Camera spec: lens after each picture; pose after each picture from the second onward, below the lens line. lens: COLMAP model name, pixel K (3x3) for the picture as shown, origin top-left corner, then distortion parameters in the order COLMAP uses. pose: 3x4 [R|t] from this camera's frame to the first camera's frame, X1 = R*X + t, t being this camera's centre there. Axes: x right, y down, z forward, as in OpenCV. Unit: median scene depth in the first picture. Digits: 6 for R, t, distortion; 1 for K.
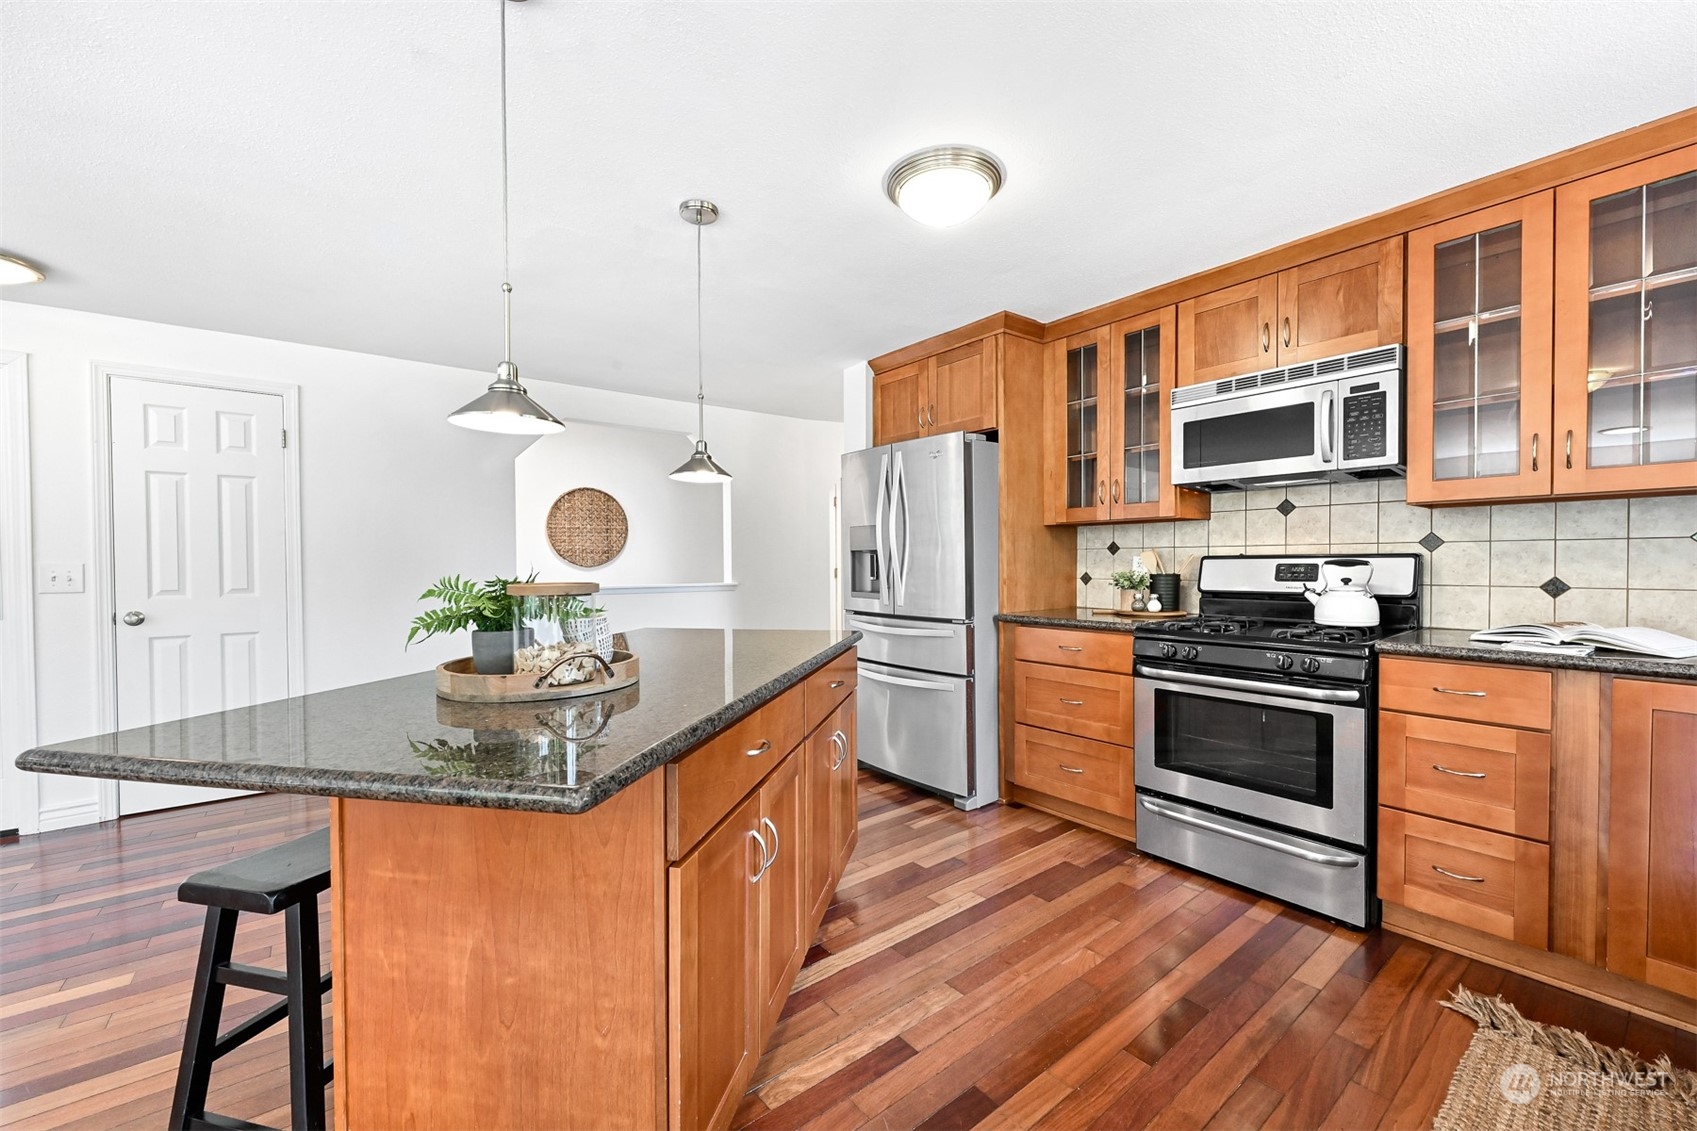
lens RADIAL K [[684.7, 0, 842.6], [0, 684.7, 567.5], [0, 0, 1]] dist [0.000611, -0.000637]
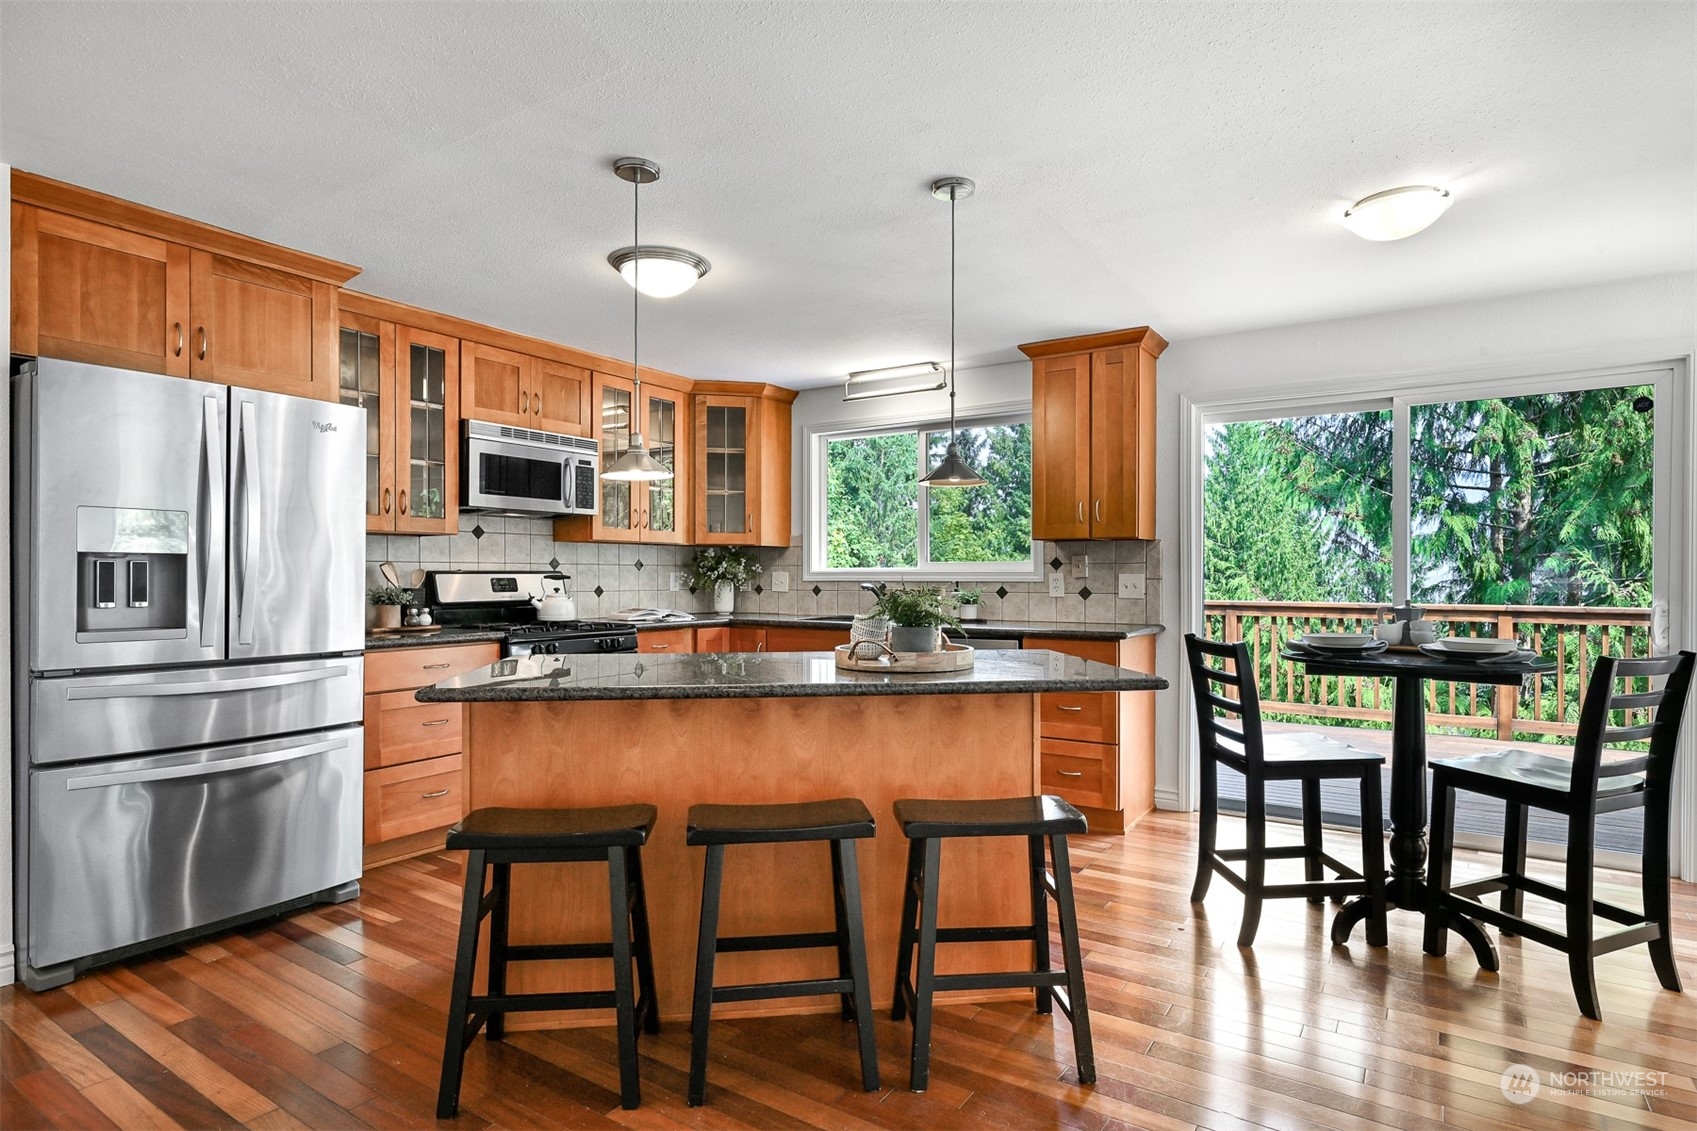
lens RADIAL K [[896.1, 0, 869.1], [0, 896.1, 563.6], [0, 0, 1]] dist [-0.002532, -0.000998]
pose [[-0.342704, 0.016308, 0.939302, -1.240517], [0.007875, 0.999864, -0.014486, -0.003224], [-0.939411, 0.002433, -0.342785, 1.020151]]
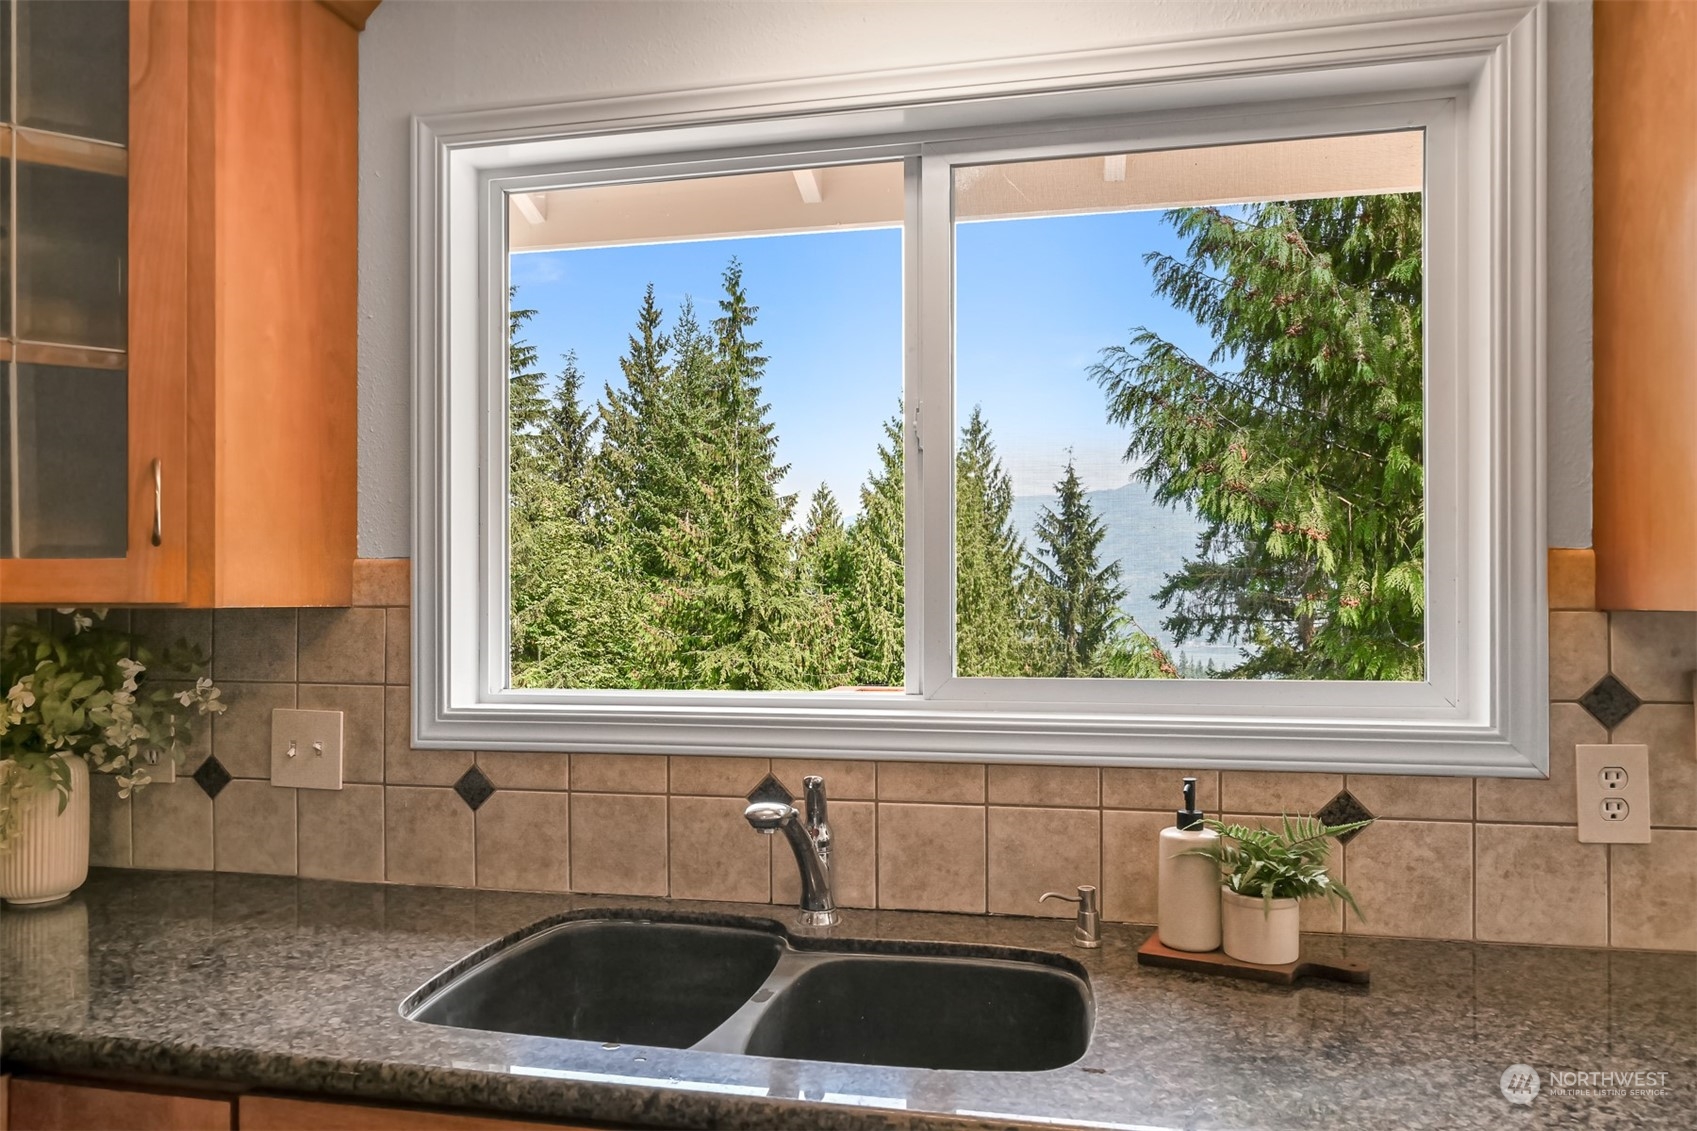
lens RADIAL K [[1149.6, 0, 857.8], [0, 1149.6, 602.0], [0, 0, 1]] dist [-0.003259, -0.004542]
pose [[-0.654726, 0.004471, 0.755853, 0.245763], [0.008334, 0.999964, 0.001304, -0.083574], [-0.755820, 0.007153, -0.654740, 0.652531]]
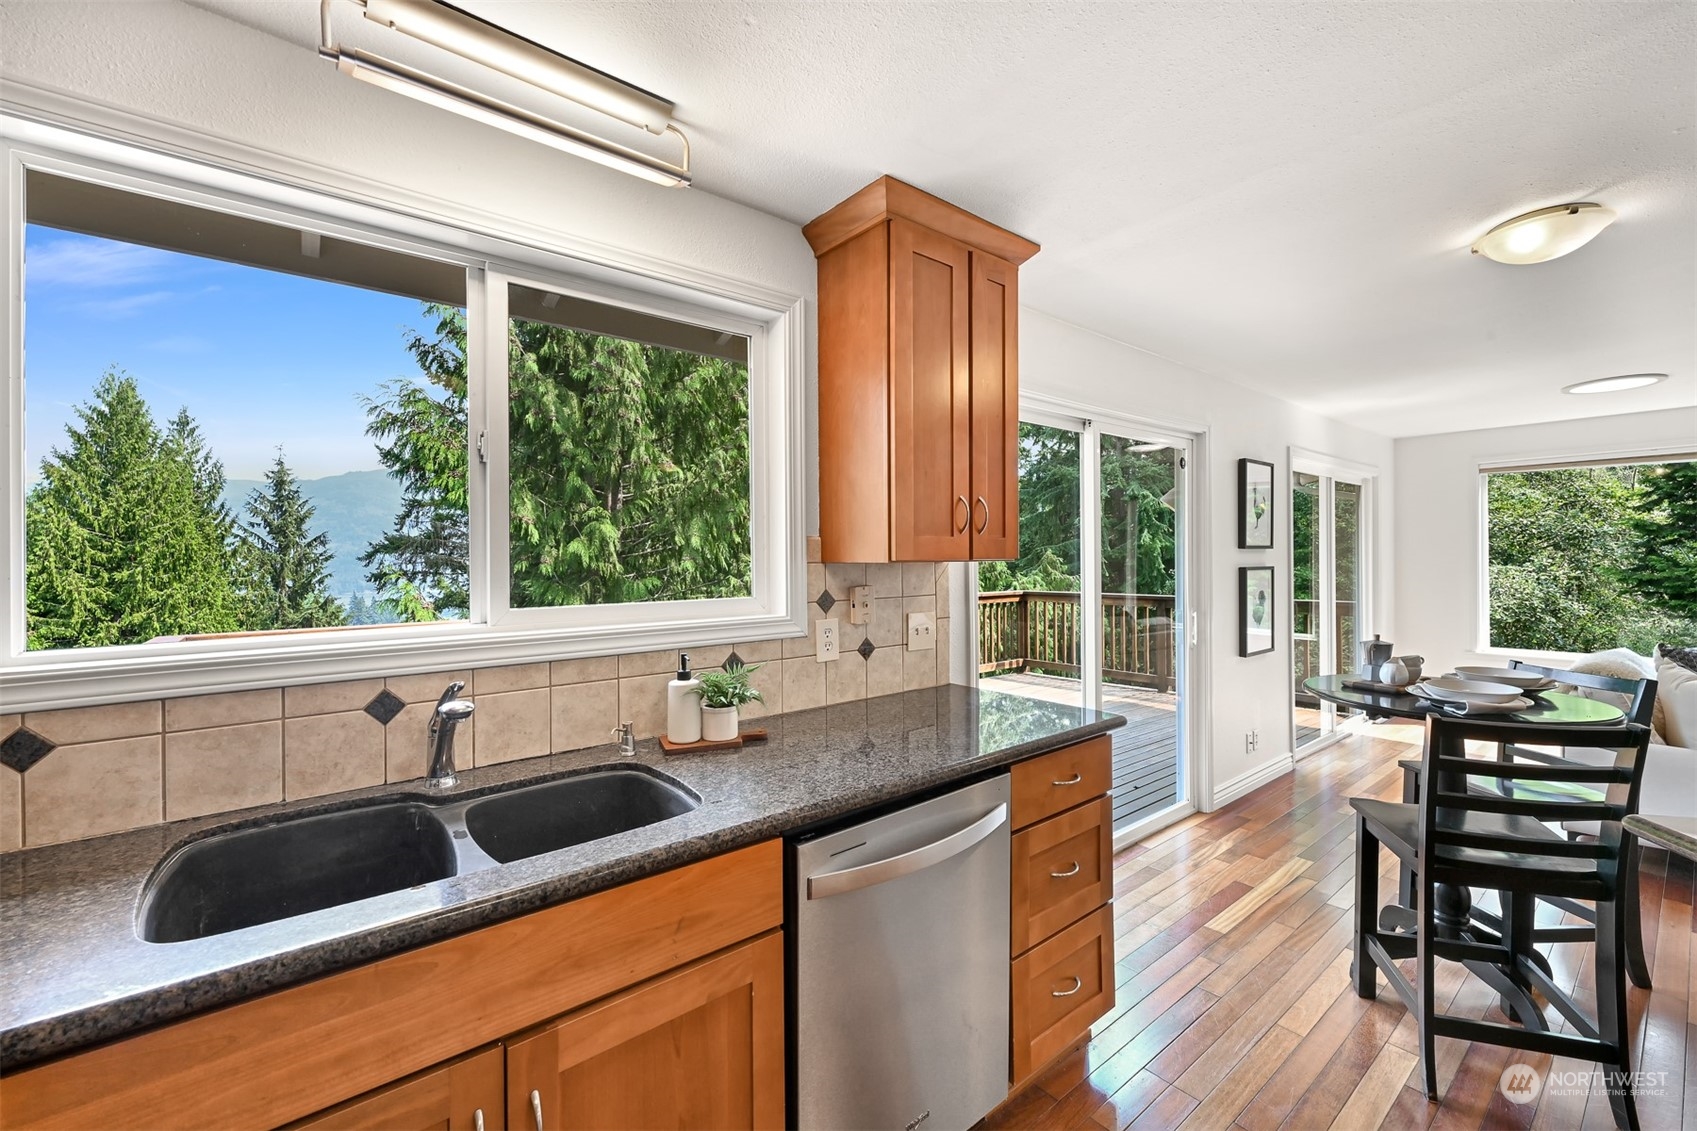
lens RADIAL K [[684.7, 0, 845.6], [0, 684.7, 555.7], [0, 0, 1]] dist [0.000611, -0.000637]
pose [[-0.999680, 0.012742, -0.021842, 0.431333], [0.012674, 0.999914, 0.003234, -0.086452], [0.021881, 0.002956, -0.999756, 0.807645]]
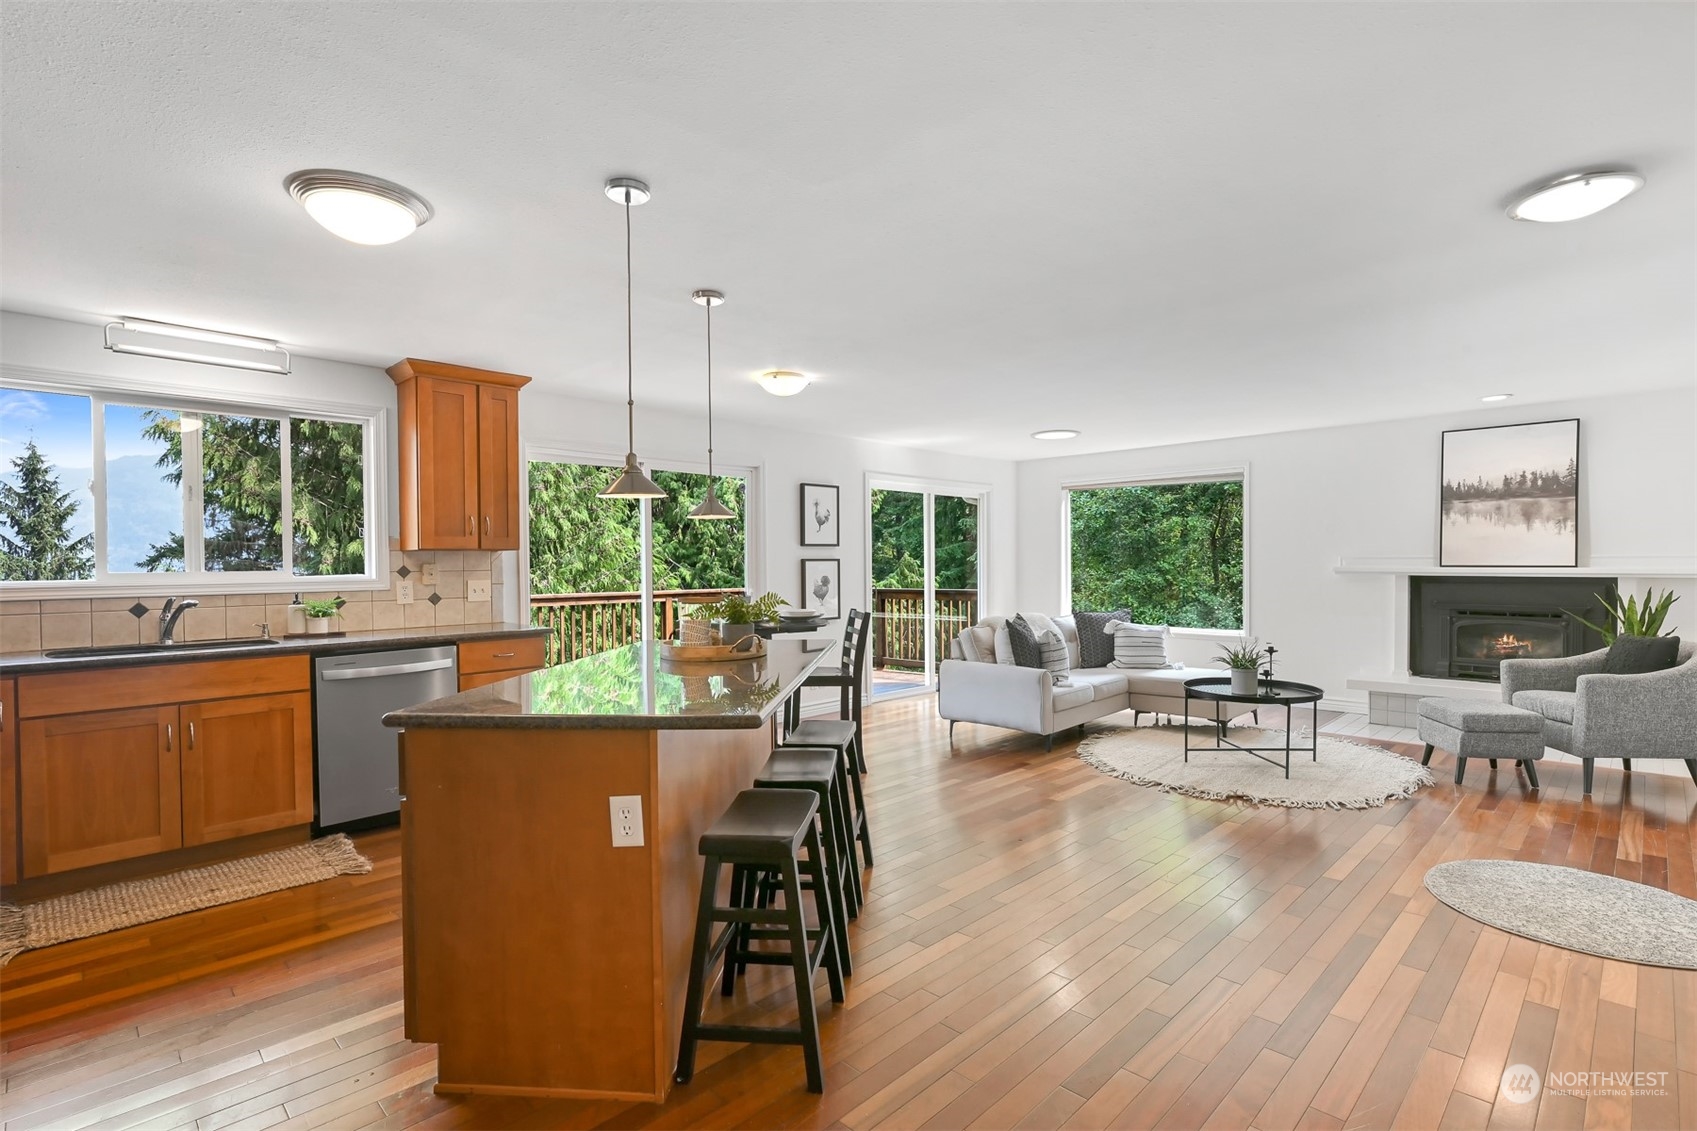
lens RADIAL K [[785.6, 0, 847.3], [0, 785.6, 575.4], [0, 0, 1]] dist [-0.010175, 0.001760]
pose [[-0.989971, 0.016795, -0.140269, -0.298026], [0.013660, 0.999636, 0.023286, -0.047334], [0.140609, 0.021136, -0.989840, 1.850301]]
